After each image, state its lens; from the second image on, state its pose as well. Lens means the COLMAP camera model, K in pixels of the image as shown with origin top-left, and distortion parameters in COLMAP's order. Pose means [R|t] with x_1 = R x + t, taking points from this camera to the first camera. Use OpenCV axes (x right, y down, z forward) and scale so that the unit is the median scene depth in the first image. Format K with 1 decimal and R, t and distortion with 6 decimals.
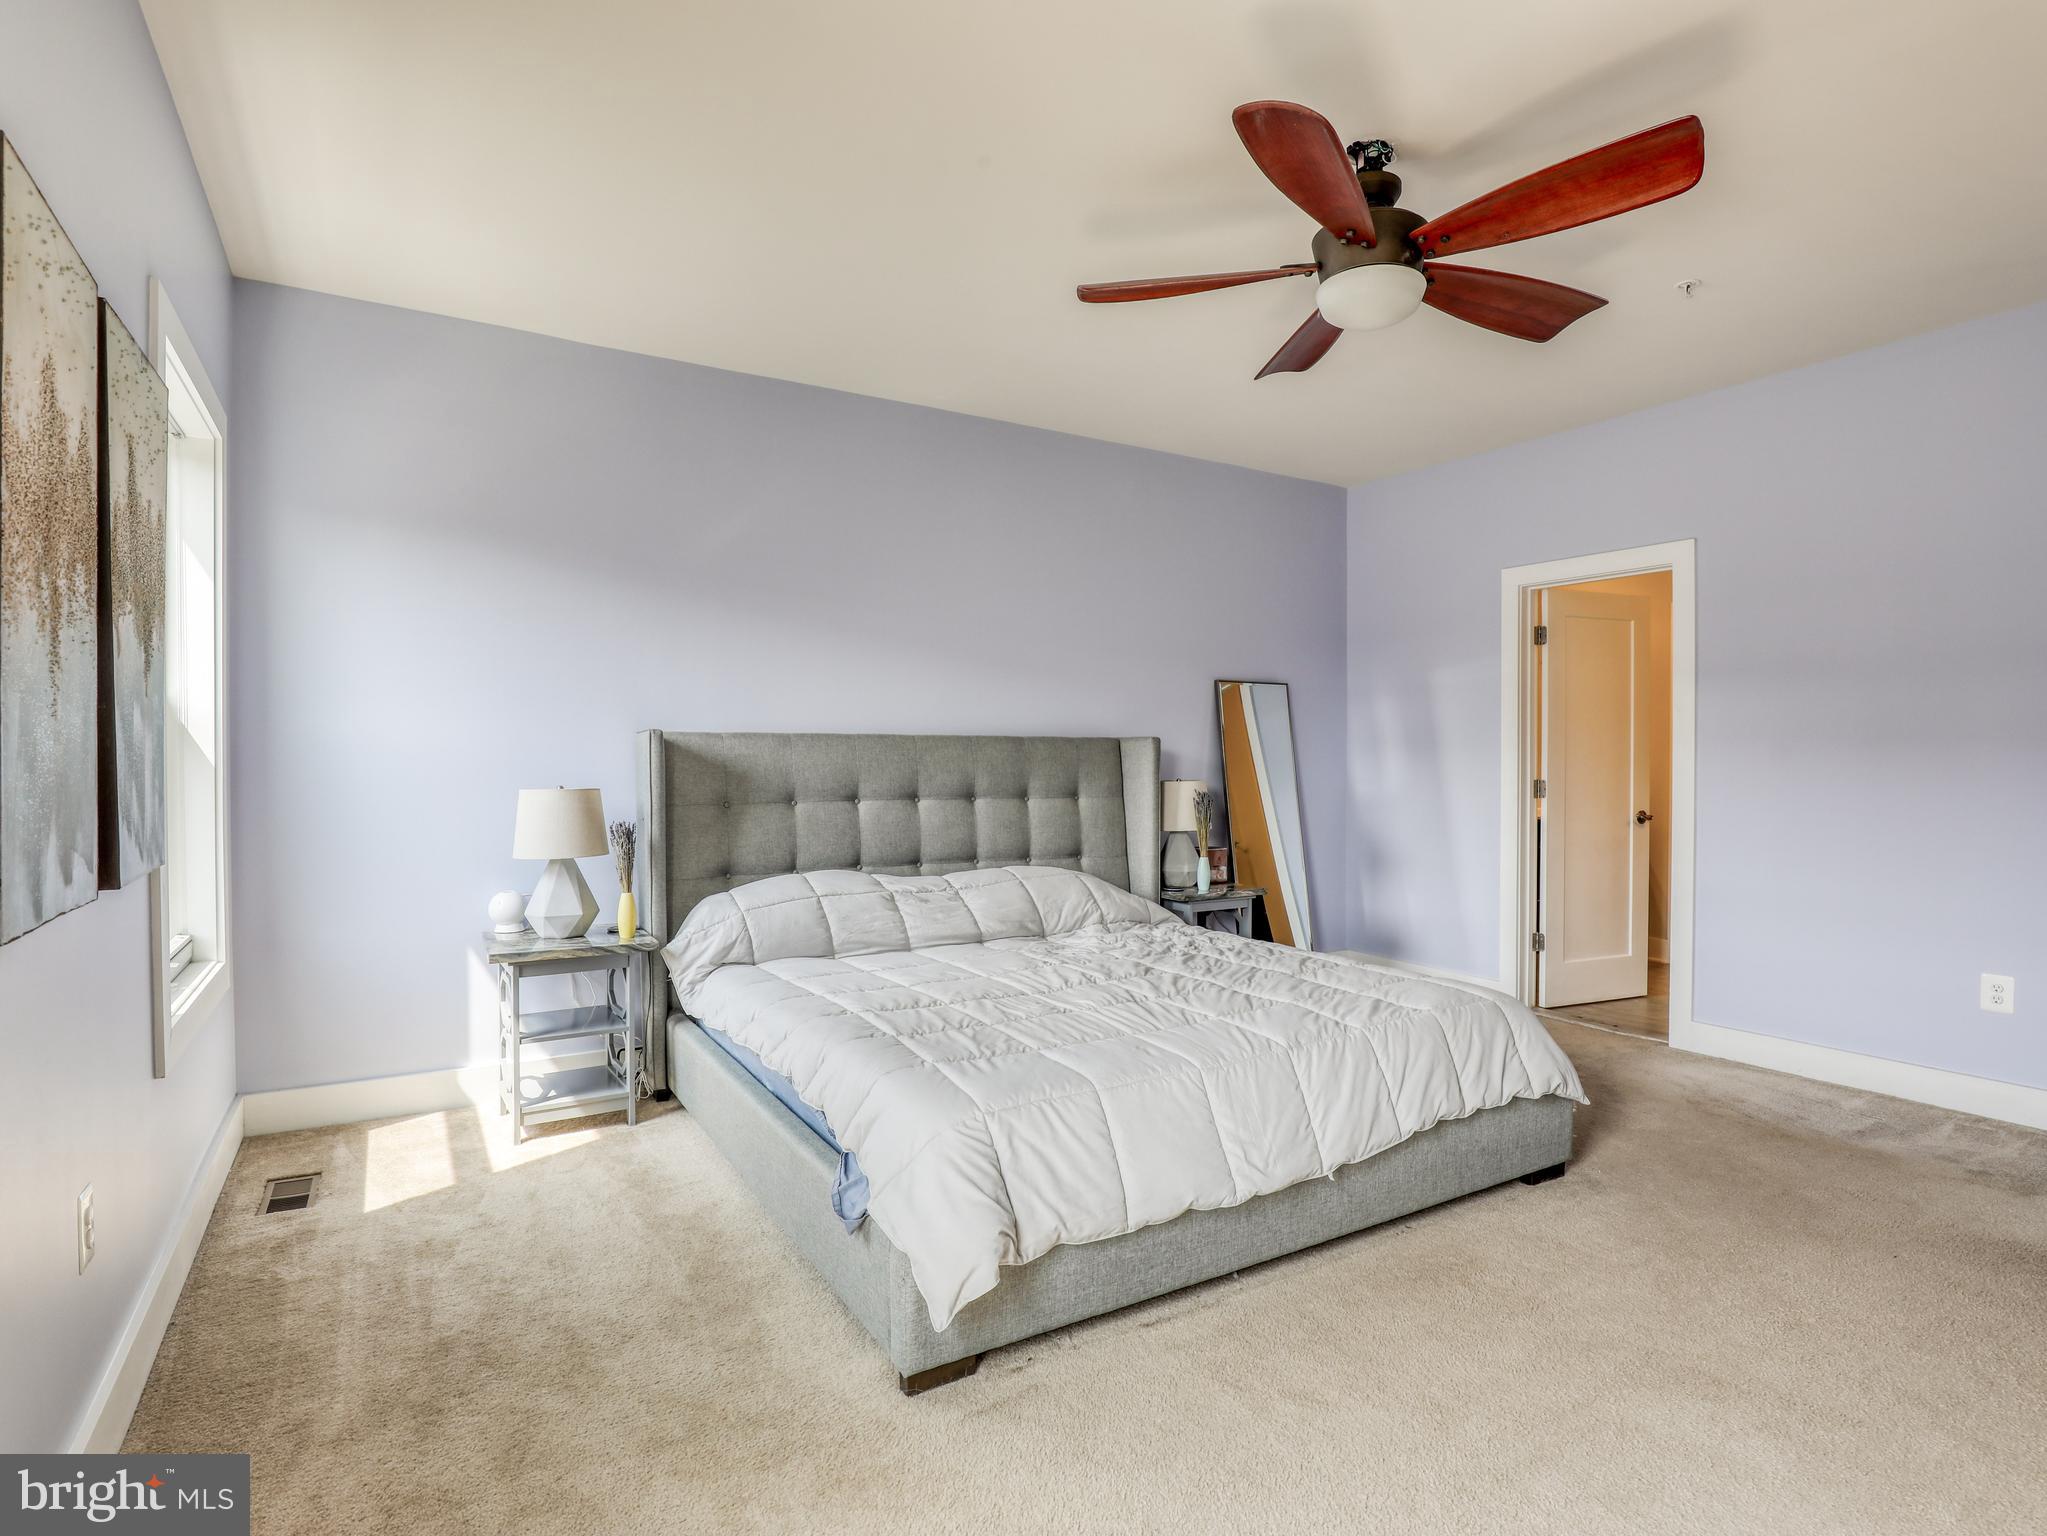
lens RADIAL K [[1064.6, 0, 1029.0], [0, 1064.6, 778.9], [0, 0, 1]] dist [-0.031129, -0.000115]
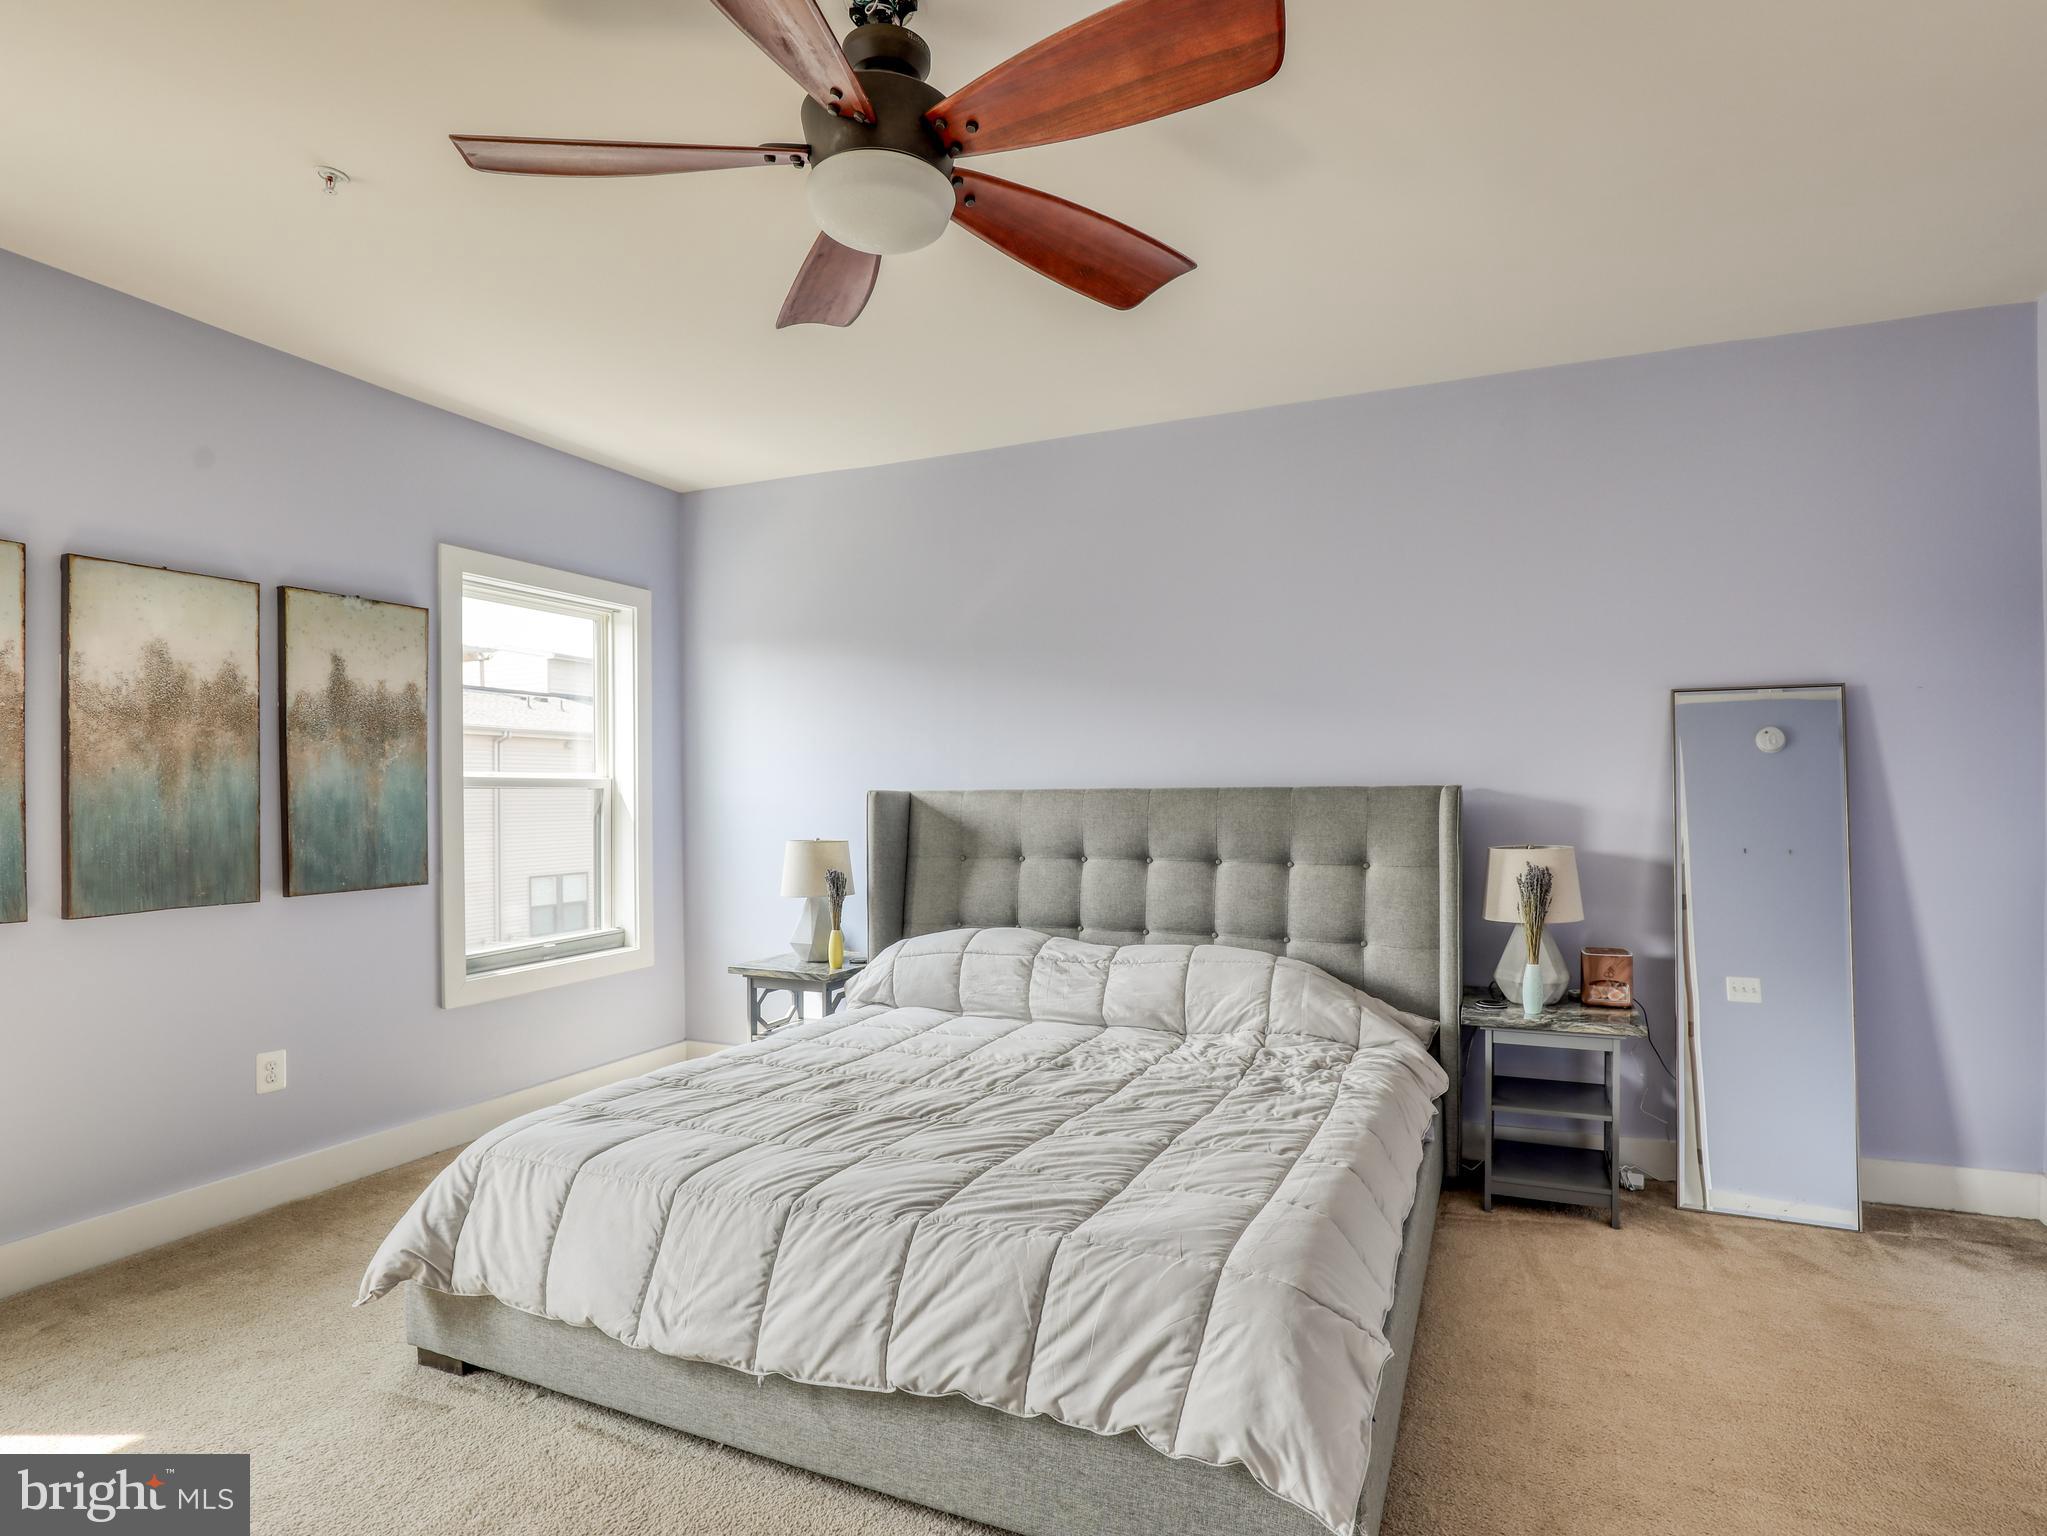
lens RADIAL K [[1064.6, 0, 1029.0], [0, 1064.6, 778.9], [0, 0, 1]] dist [-0.031129, -0.000115]
pose [[0.574022, -0.016479, -0.818674, 0.603914], [-0.004796, 0.999713, -0.023486, -0.028900], [0.818826, 0.017408, 0.573778, 0.411633]]
